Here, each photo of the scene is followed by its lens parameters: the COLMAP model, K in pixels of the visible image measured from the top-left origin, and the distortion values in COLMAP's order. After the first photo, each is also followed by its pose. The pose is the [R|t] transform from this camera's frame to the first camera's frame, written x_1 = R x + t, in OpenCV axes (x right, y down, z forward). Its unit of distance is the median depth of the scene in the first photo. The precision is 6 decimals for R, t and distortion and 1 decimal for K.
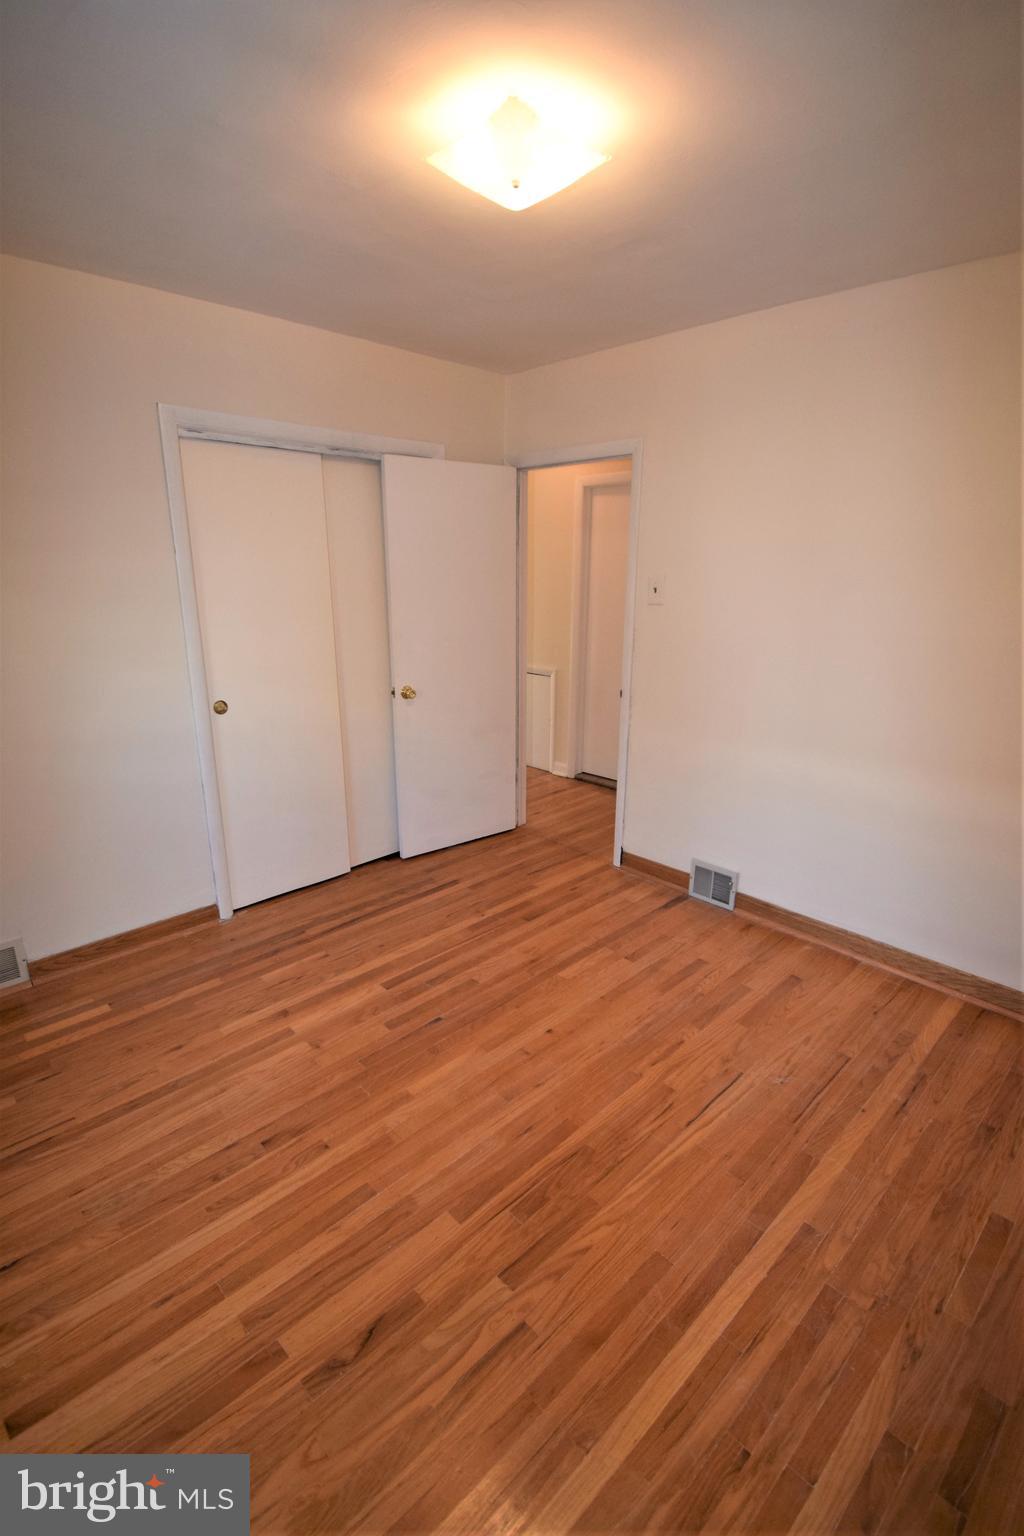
lens RADIAL K [[748.2, 0, 512.0], [0, 748.2, 768.0], [0, 0, 1]] dist [0.025213, -0.024679]
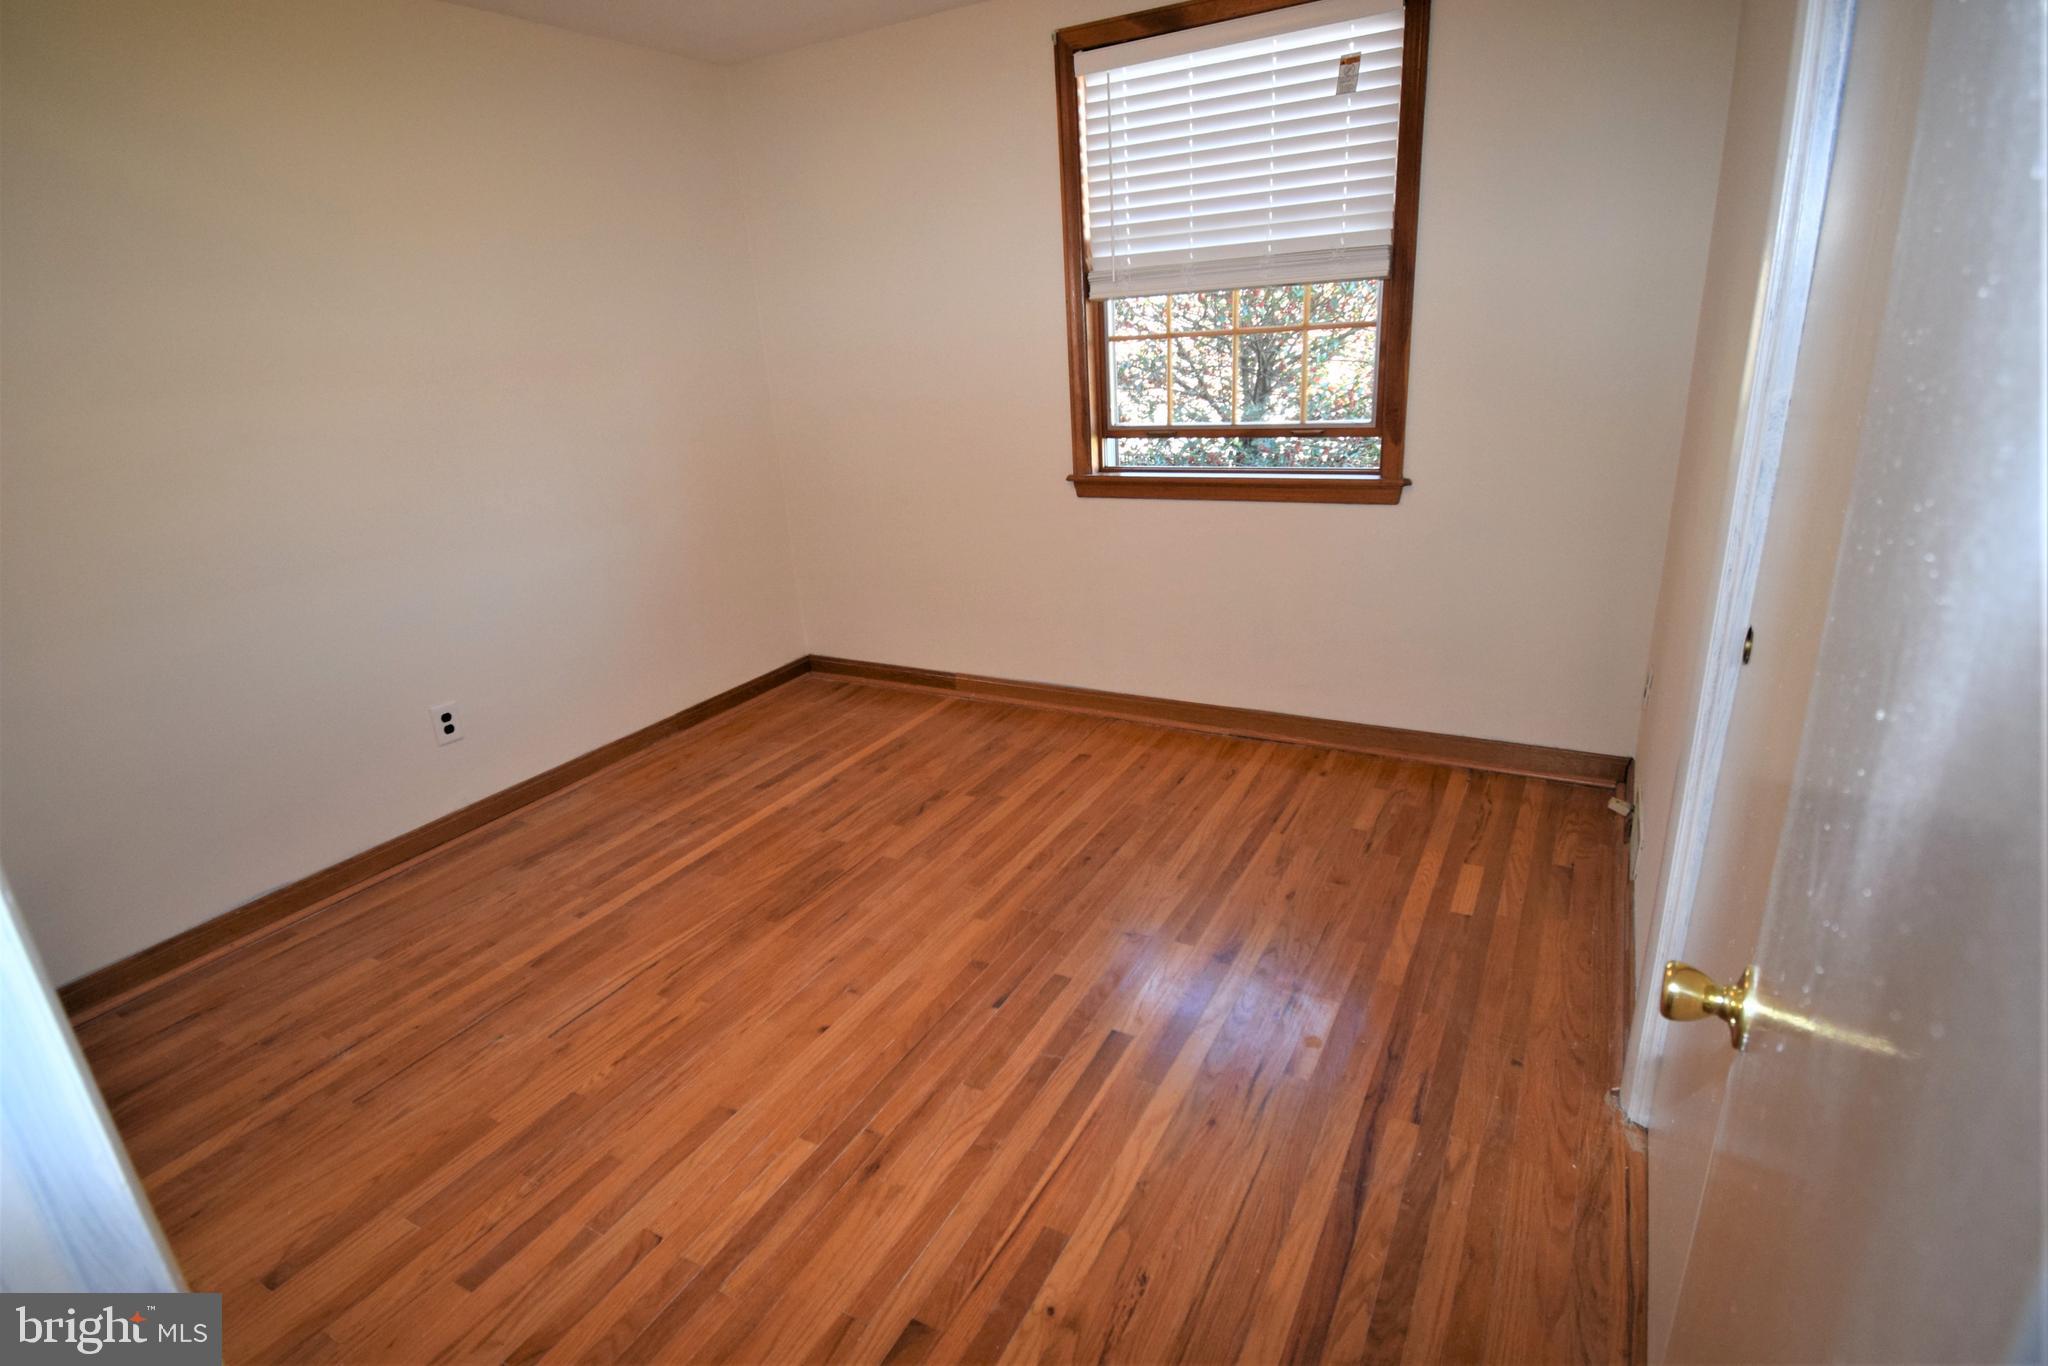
lens RADIAL K [[997.6, 0, 1024.0], [0, 997.6, 683.0], [0, 0, 1]] dist [0.025213, -0.024679]
pose [[-0.955125, 0.146919, -0.257199, 0.067171], [-0.023139, 0.828656, 0.559280, -0.411329], [0.295298, 0.540134, -0.788070, 1.658416]]
